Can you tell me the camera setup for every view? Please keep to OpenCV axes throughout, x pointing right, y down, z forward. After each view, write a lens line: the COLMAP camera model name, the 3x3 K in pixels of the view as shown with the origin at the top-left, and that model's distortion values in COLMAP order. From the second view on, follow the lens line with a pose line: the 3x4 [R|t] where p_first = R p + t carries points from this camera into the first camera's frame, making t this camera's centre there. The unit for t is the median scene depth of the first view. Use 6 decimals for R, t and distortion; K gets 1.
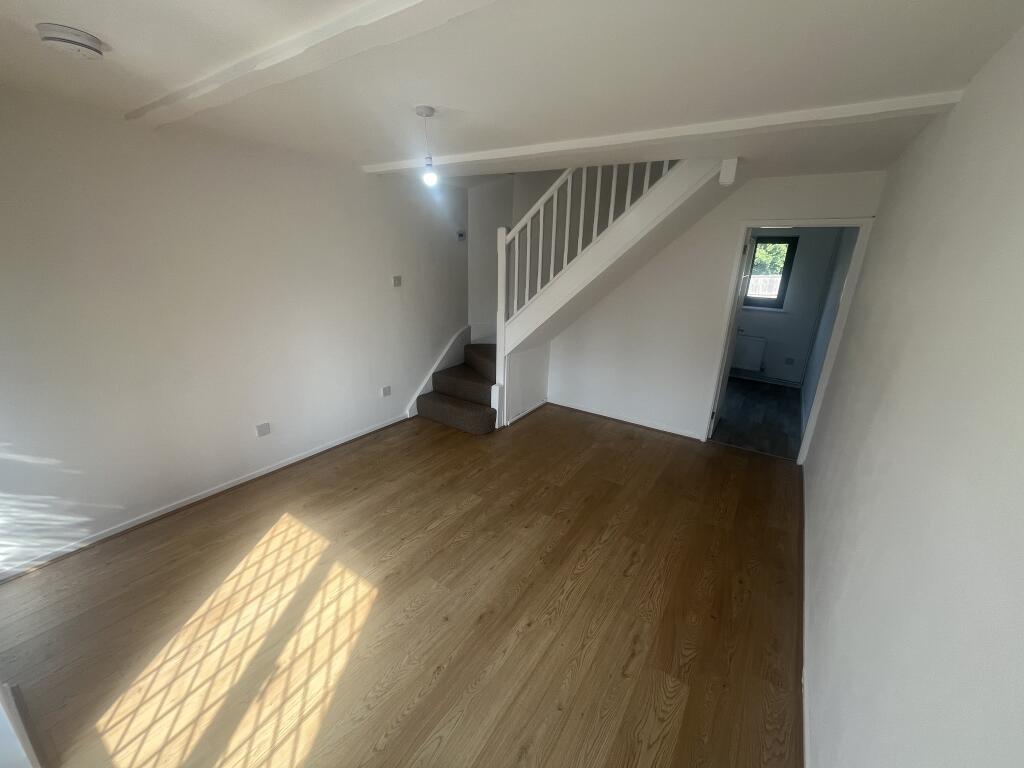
lens RADIAL K [[413.4, 0, 509.1], [0, 413.4, 384.2], [0, 0, 1]] dist [-0.001460, -0.000190]
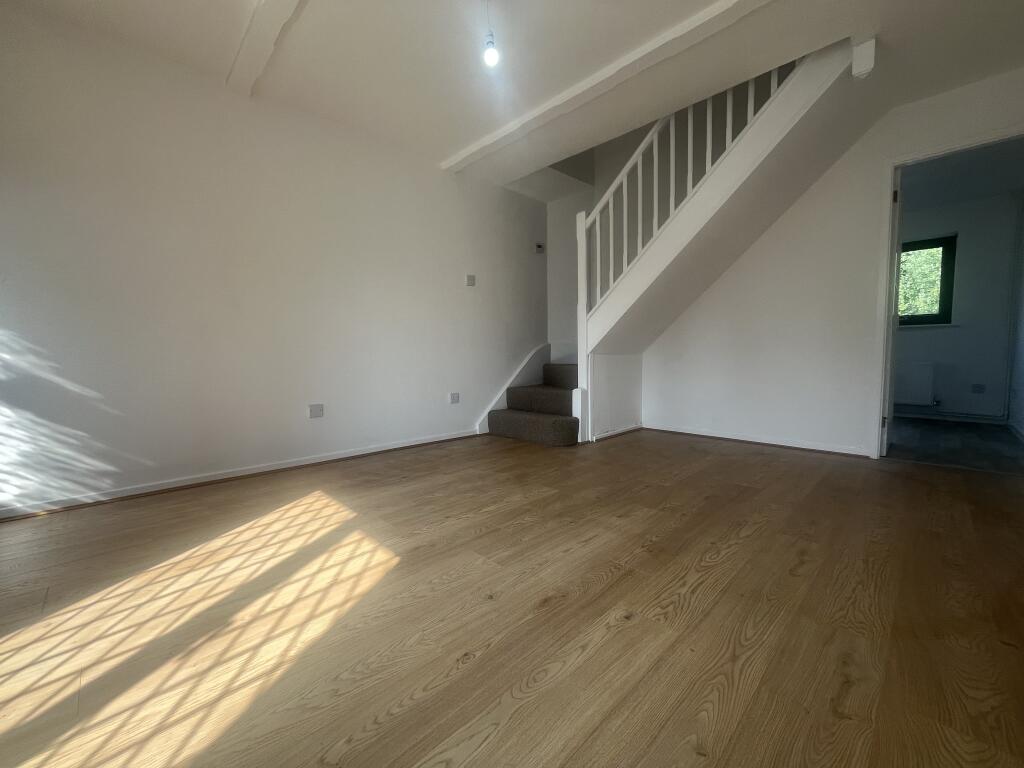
lens RADIAL K [[413.4, 0, 508.5], [0, 413.4, 385.0], [0, 0, 1]] dist [-0.001460, -0.000190]
pose [[0.977493, -0.025261, -0.209449, 0.012399], [-0.026302, 0.970468, -0.239793, 0.342373], [0.209321, 0.239905, 0.947961, 0.282176]]
